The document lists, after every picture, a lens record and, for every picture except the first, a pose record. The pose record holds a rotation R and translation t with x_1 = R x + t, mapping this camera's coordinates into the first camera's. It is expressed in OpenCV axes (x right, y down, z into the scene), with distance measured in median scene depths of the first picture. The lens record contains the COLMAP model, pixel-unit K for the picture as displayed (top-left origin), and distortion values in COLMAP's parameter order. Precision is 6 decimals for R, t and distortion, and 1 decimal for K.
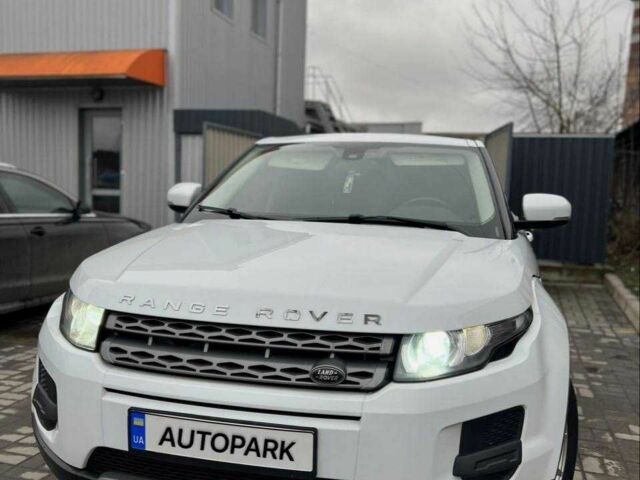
lens RADIAL K [[648.2, 0, 320.0], [0, 648.2, 240.0], [0, 0, 1]] dist [0.089671, -0.199713]
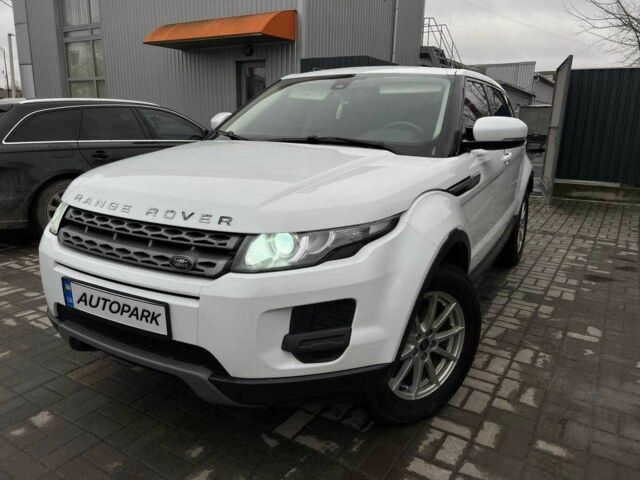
lens RADIAL K [[489.4, 0, 320.5], [0, 489.4, 242.5], [0, 0, 1]] dist [0.009592, 0.001460]
pose [[0.963388, 0.053411, -0.262738, 0.488407], [-0.011016, 0.987014, 0.160255, 0.015205], [0.267886, -0.151494, 0.951466, 0.176706]]
